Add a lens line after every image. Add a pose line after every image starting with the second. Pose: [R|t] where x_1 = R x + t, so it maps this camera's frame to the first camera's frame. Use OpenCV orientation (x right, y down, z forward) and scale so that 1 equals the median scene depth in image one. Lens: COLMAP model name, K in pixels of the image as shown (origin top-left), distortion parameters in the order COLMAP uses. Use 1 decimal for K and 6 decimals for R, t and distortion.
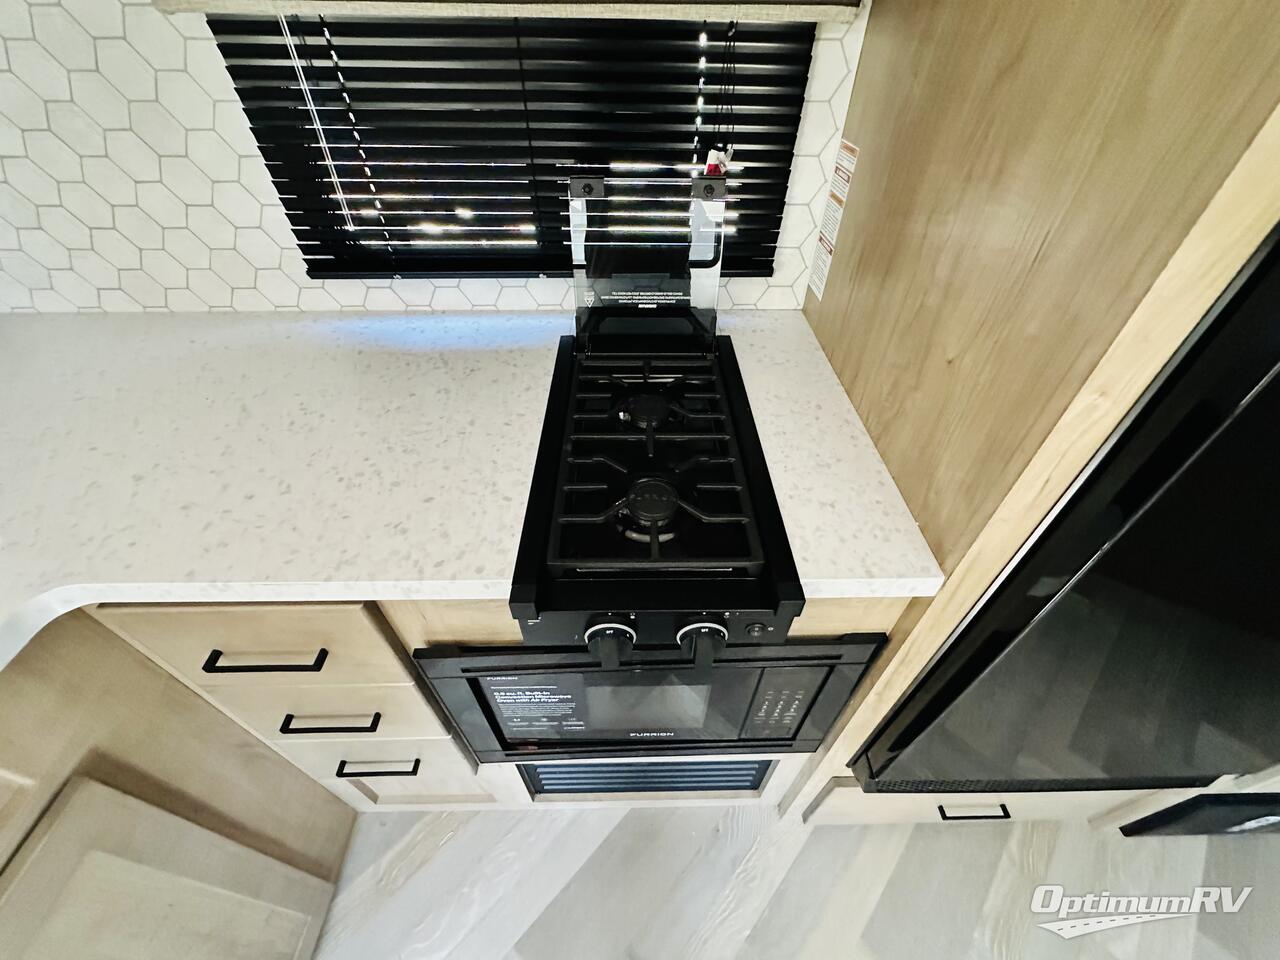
lens RADIAL K [[514.3, 0, 642.2], [0, 514.3, 484.1], [0, 0, 1]] dist [-0.004354, 0.000749]
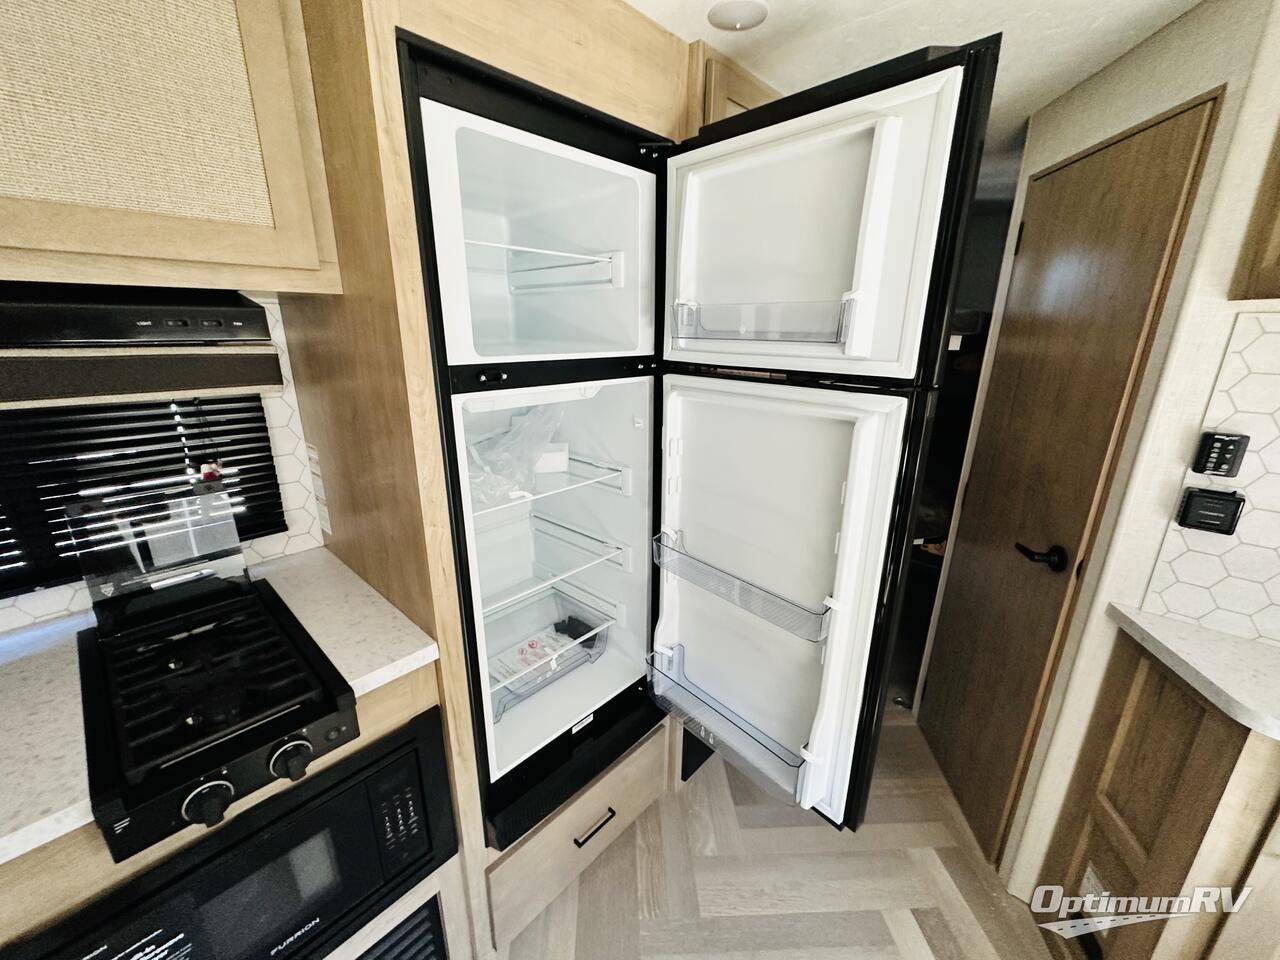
lens RADIAL K [[514.3, 0, 642.7], [0, 514.3, 480.6], [0, 0, 1]] dist [-0.004354, 0.000749]
pose [[0.688064, -0.210452, 0.694463, -0.023883], [0.496755, 0.834228, -0.239371, 0.319987], [-0.528964, 0.509680, 0.678545, -0.564036]]
